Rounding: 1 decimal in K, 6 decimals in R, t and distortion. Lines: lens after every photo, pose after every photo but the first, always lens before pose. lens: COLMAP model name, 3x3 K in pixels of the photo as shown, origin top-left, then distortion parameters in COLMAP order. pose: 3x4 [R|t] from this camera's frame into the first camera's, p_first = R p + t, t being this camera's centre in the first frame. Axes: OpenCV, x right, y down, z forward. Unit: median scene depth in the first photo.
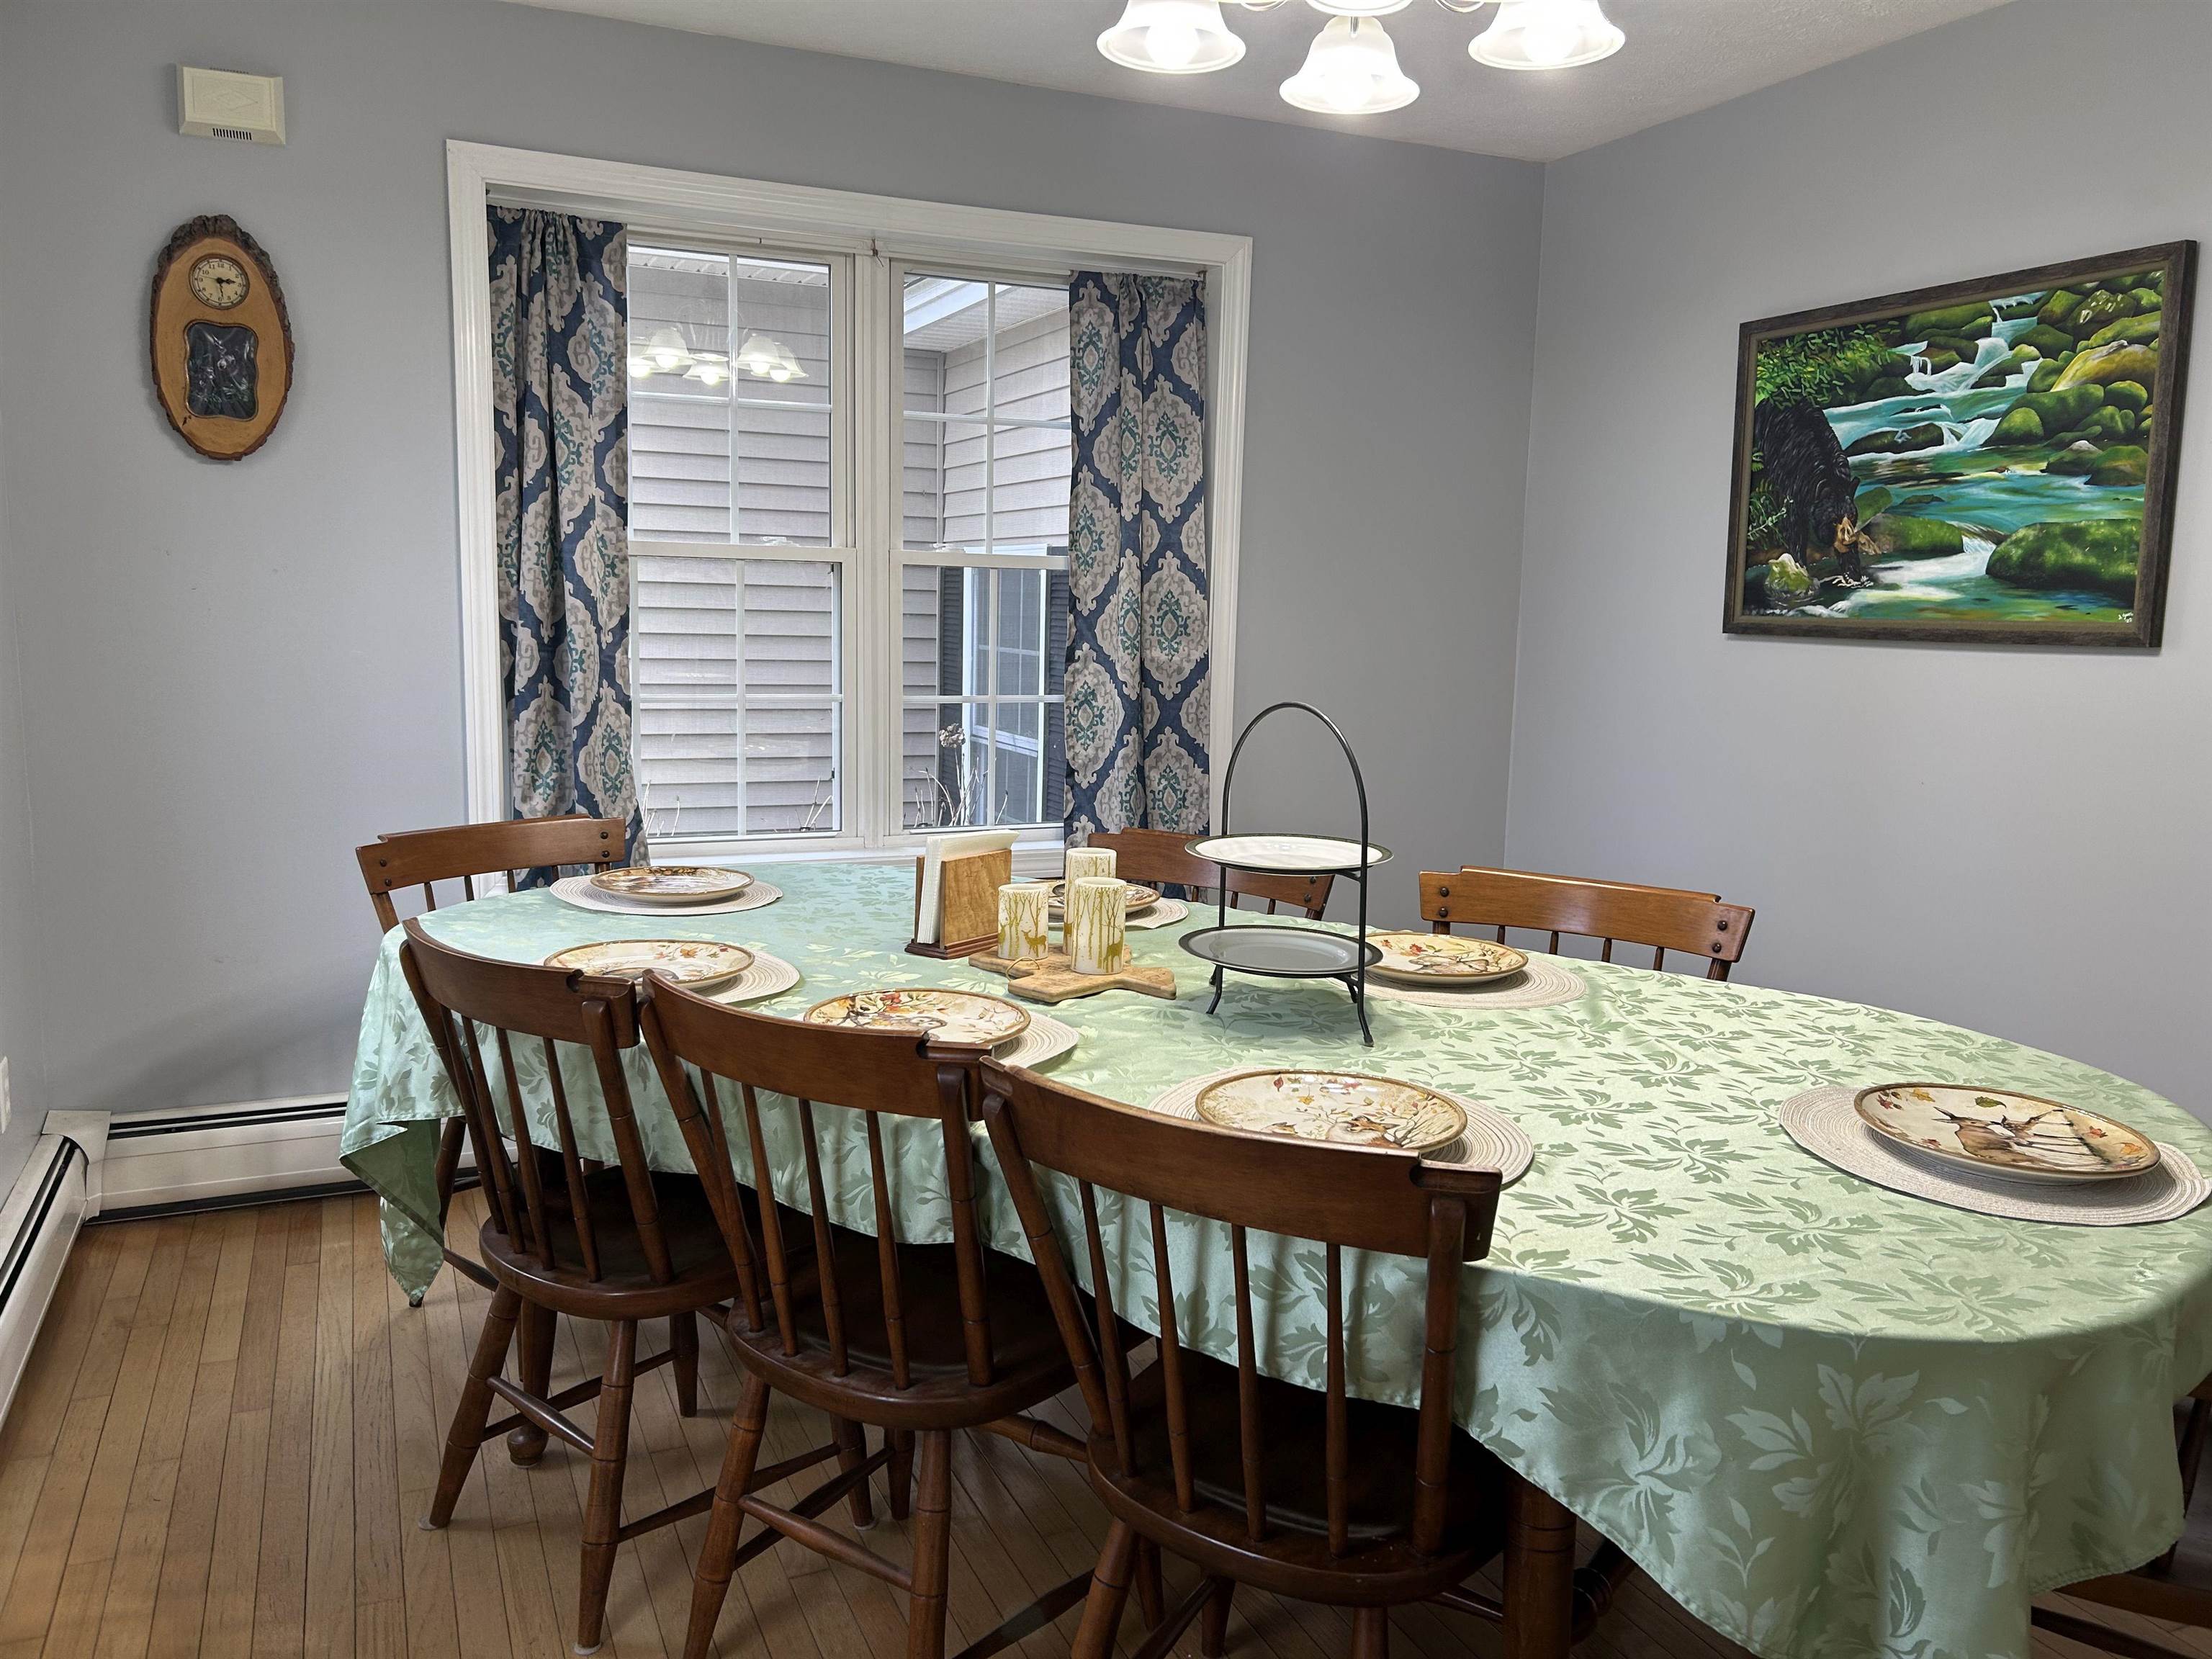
lens RADIAL K [[1653.1, 0, 1104.4], [0, 1653.1, 813.7], [0, 0, 1]] dist [0.080717, -0.090520]
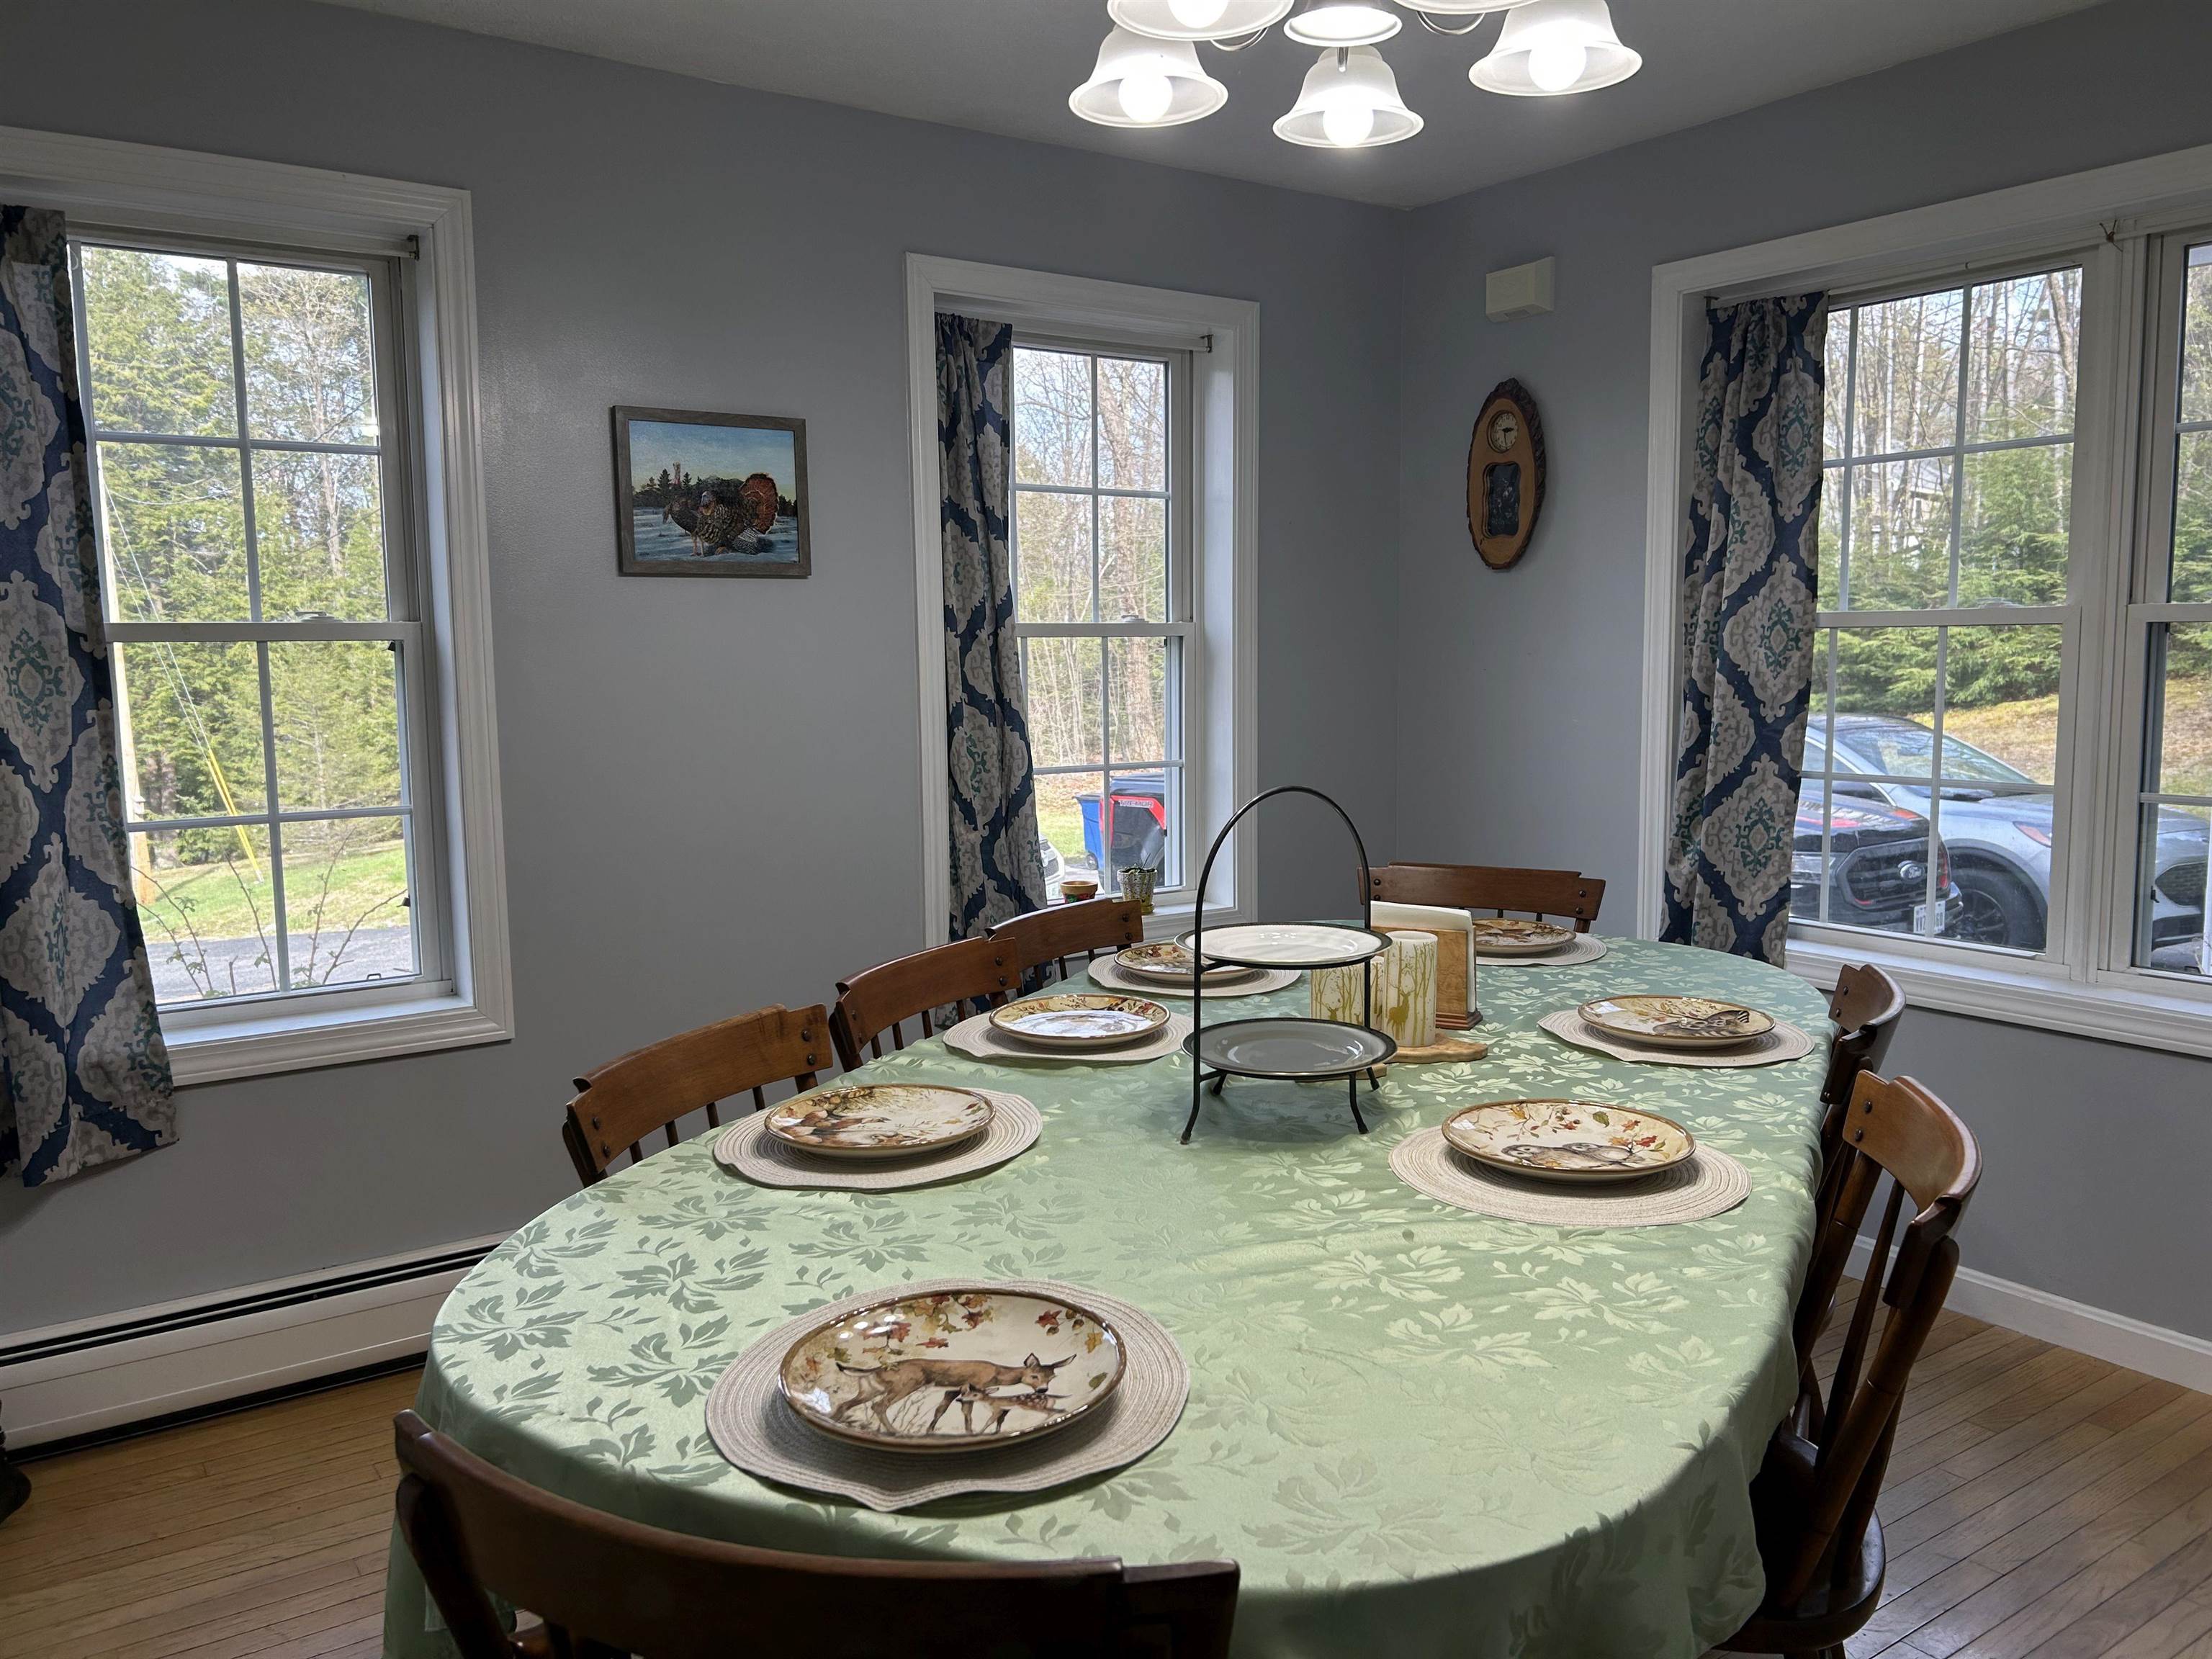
lens RADIAL K [[1653.1, 0, 1104.4], [0, 1653.1, 813.7], [0, 0, 1]] dist [0.080717, -0.090520]
pose [[0.188756, 0.077816, -0.978936, 0.680770], [-0.118141, 0.991415, 0.056028, -0.060926], [0.974892, 0.105077, 0.196329, 0.474950]]
